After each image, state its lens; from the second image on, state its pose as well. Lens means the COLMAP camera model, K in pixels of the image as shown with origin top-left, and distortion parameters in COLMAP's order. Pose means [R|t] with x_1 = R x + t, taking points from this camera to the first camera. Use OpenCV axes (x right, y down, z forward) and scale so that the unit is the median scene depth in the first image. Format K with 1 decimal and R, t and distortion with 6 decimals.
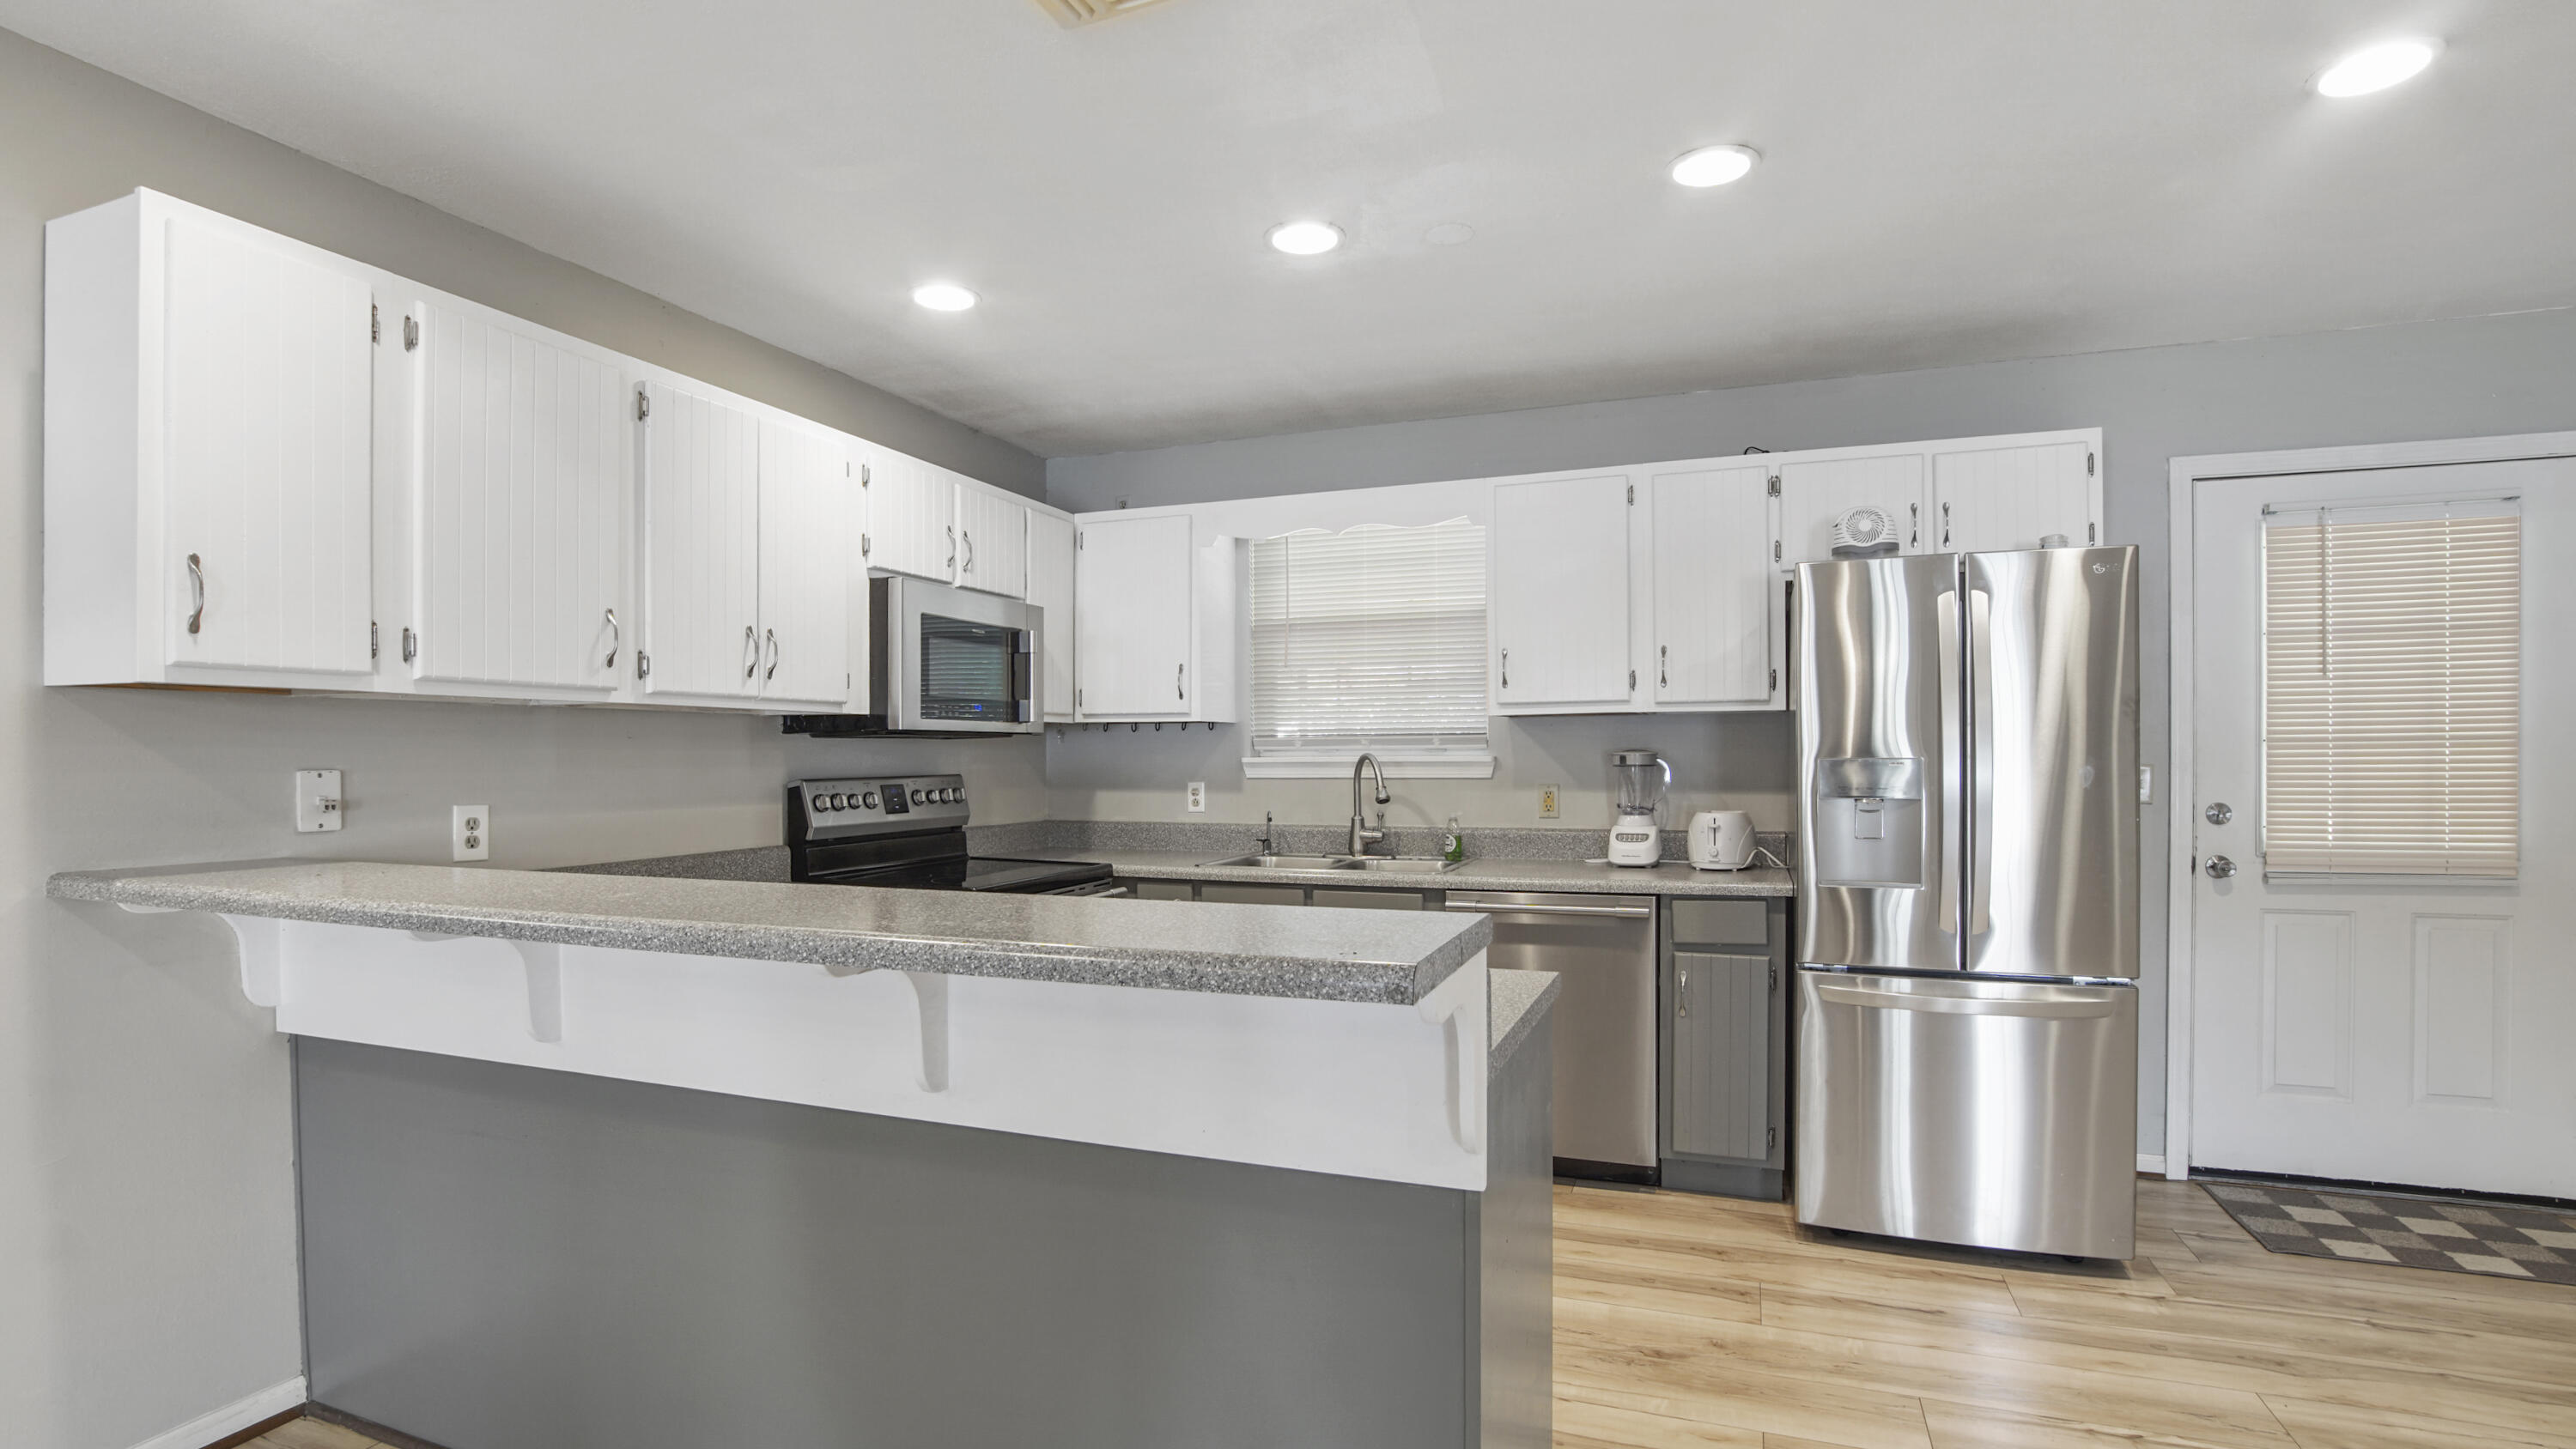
lens RADIAL K [[1207.9, 0, 1273.6], [0, 1207.9, 763.8], [0, 0, 1]] dist [-0.033343, 0.000247]
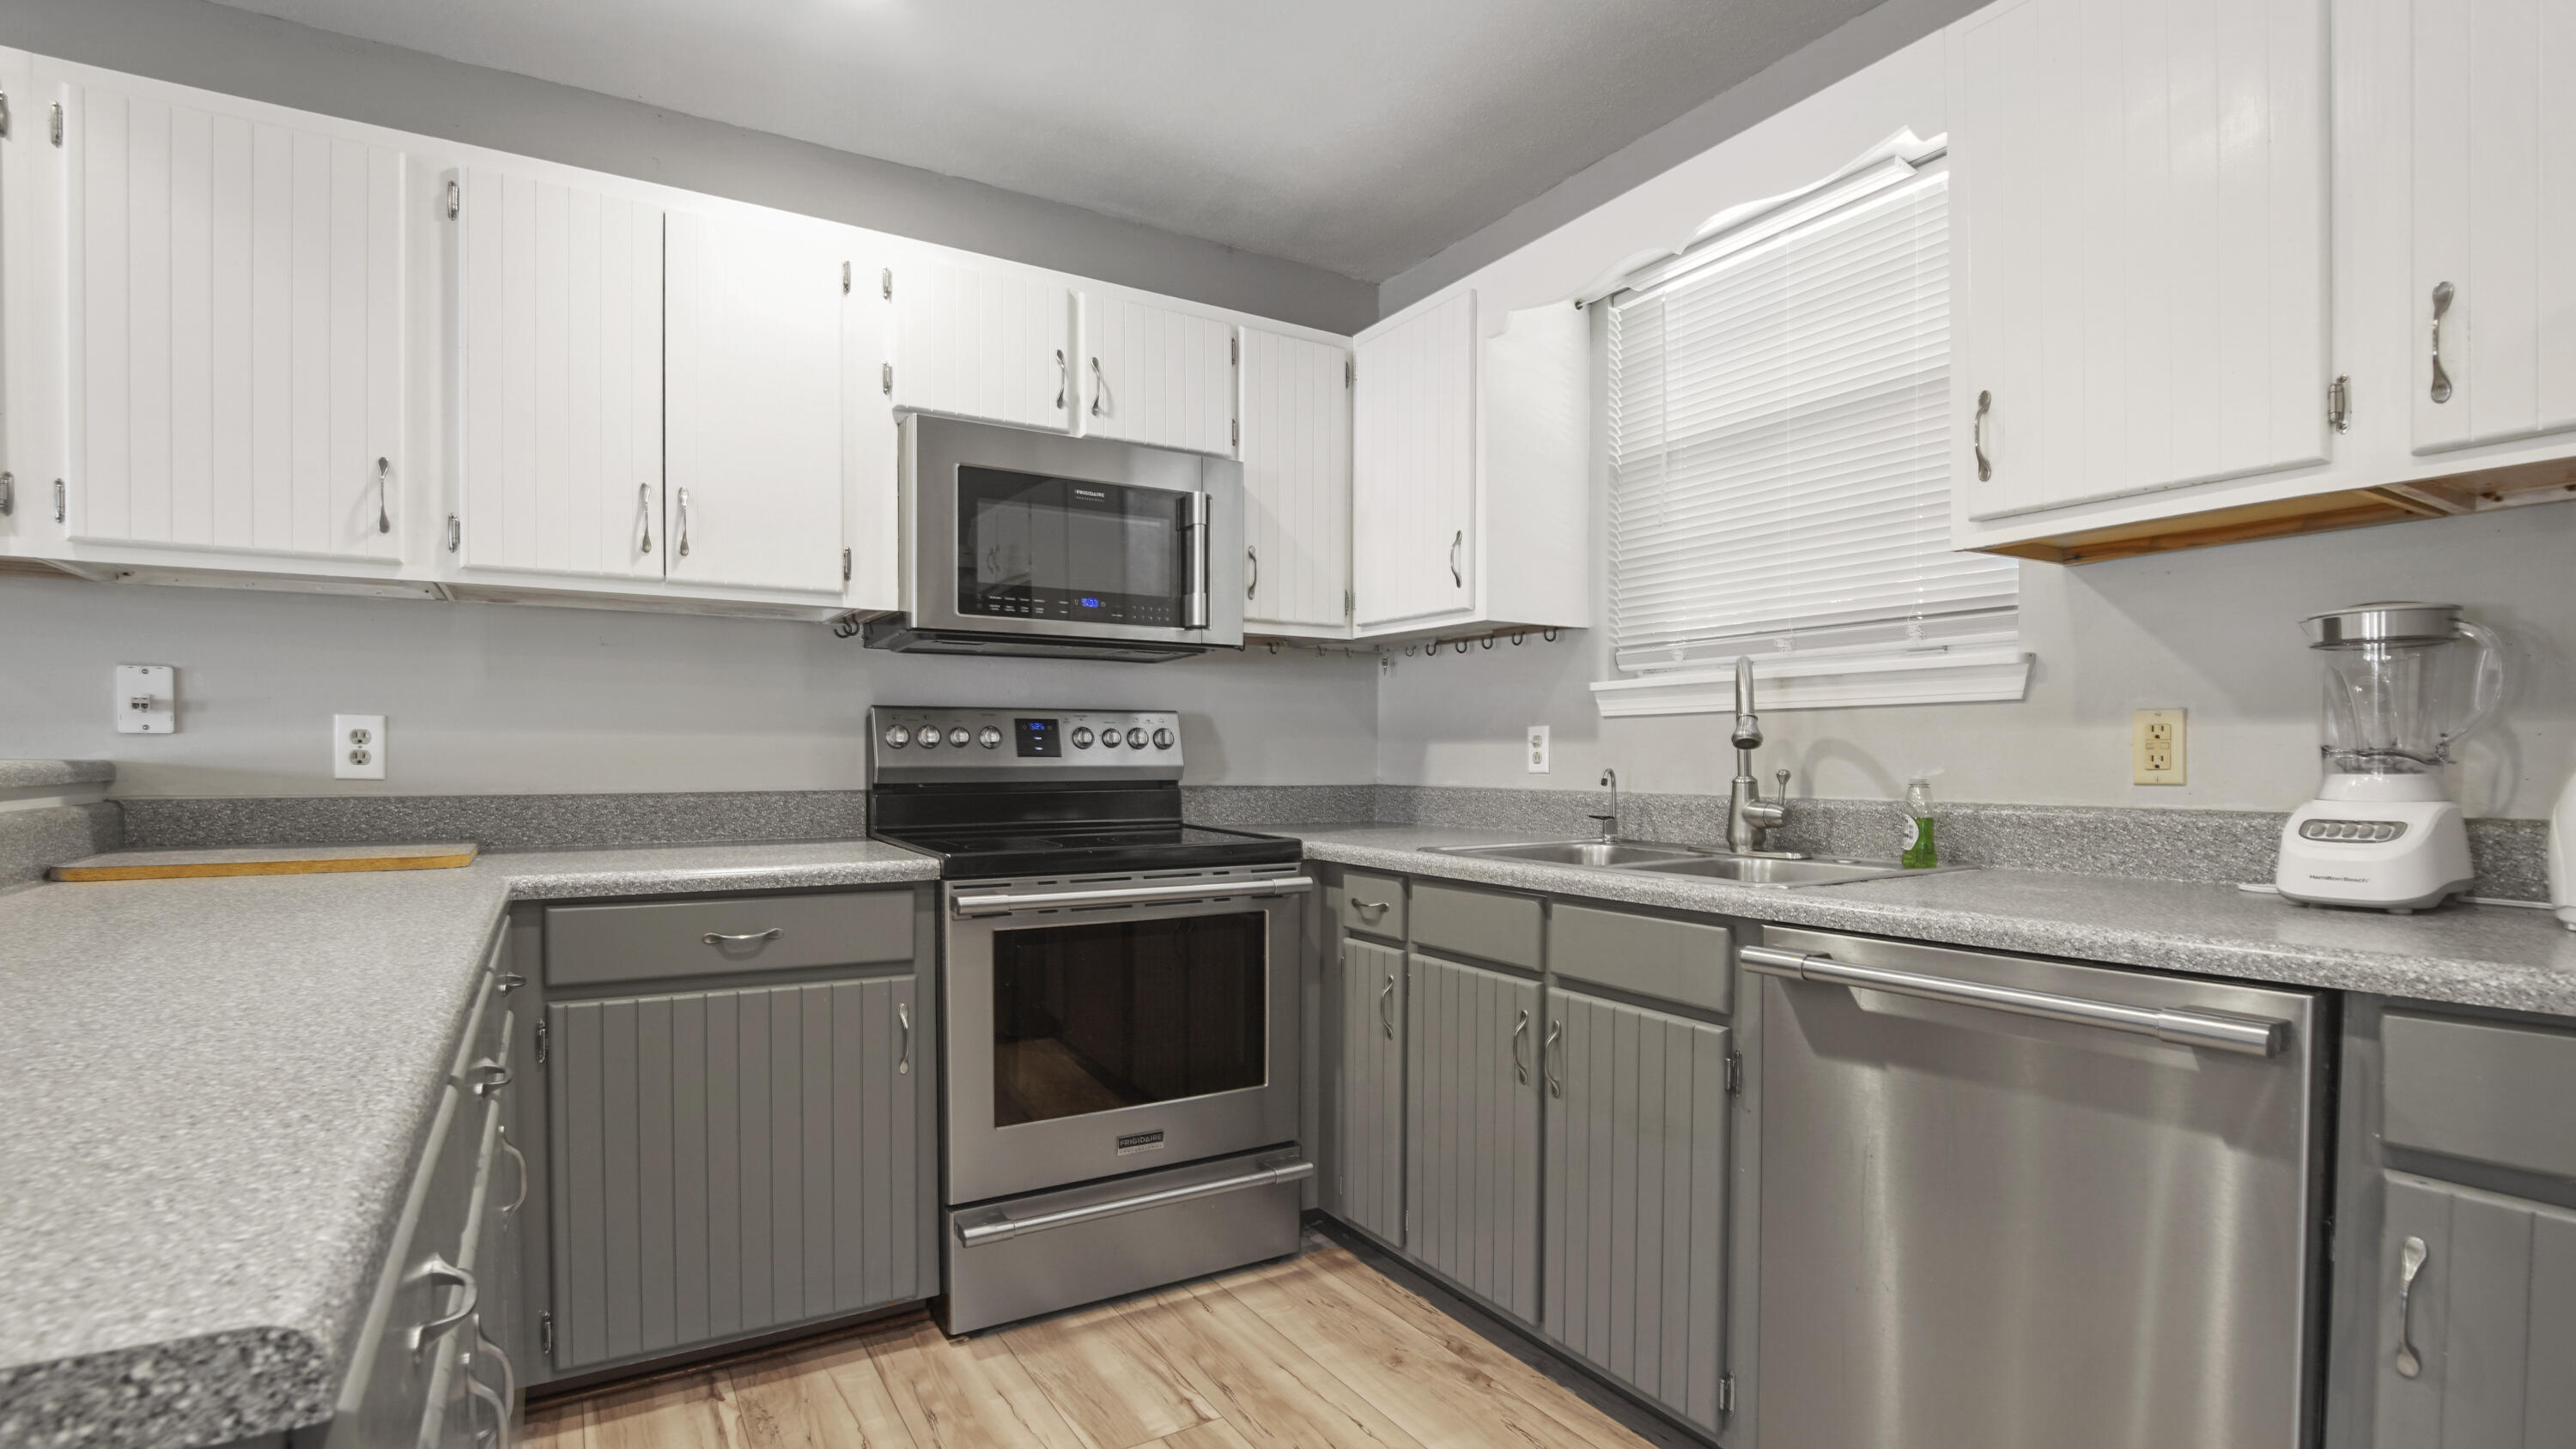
lens RADIAL K [[1201.3, 0, 1262.2], [0, 1201.3, 774.4], [0, 0, 1]] dist [-0.022850, 0.000197]
pose [[0.788578, 0.014335, -0.614768, 0.272458], [-0.009938, 0.999895, 0.010568, 0.046057], [0.614855, -0.002225, 0.788637, 0.533310]]
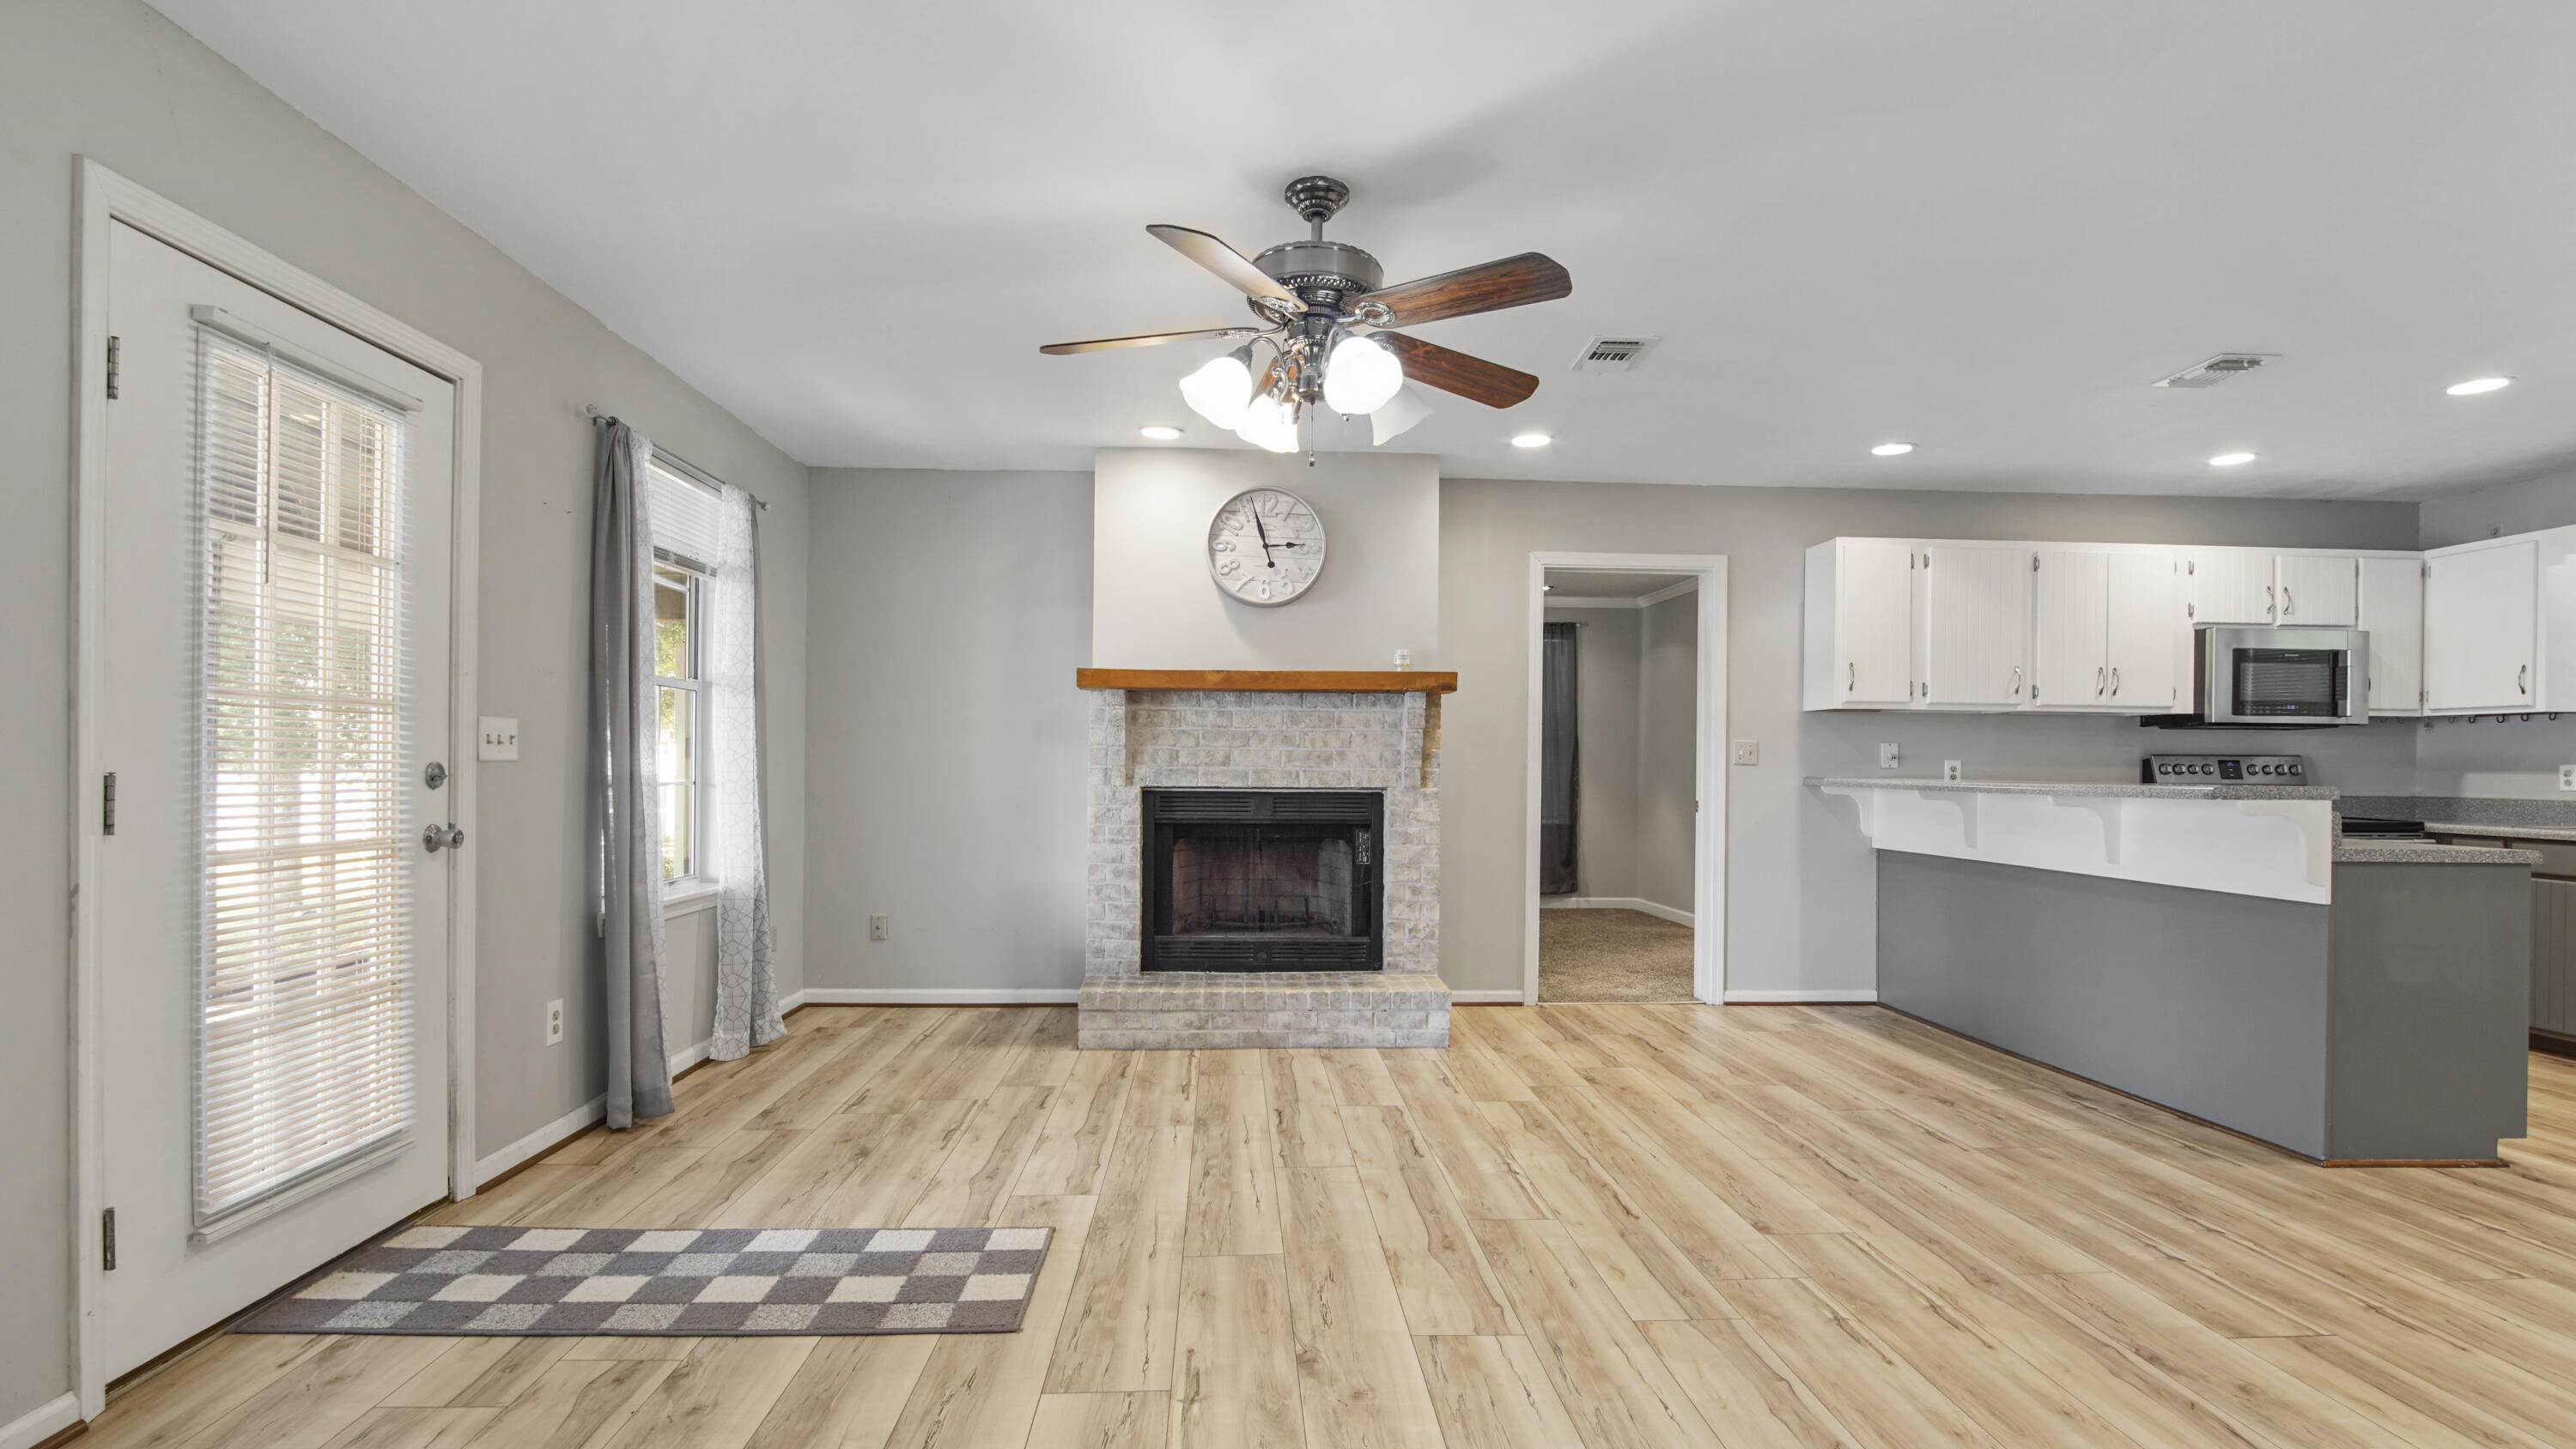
lens RADIAL K [[1166.8, 0, 1281.2], [0, 1166.8, 770.2], [0, 0, 1]] dist [-0.018659, 0.001247]
pose [[0.402780, 0.011326, -0.915227, 0.564032], [-0.017436, 0.999837, 0.004700, 0.047055], [0.915131, 0.014065, 0.402911, -0.714447]]
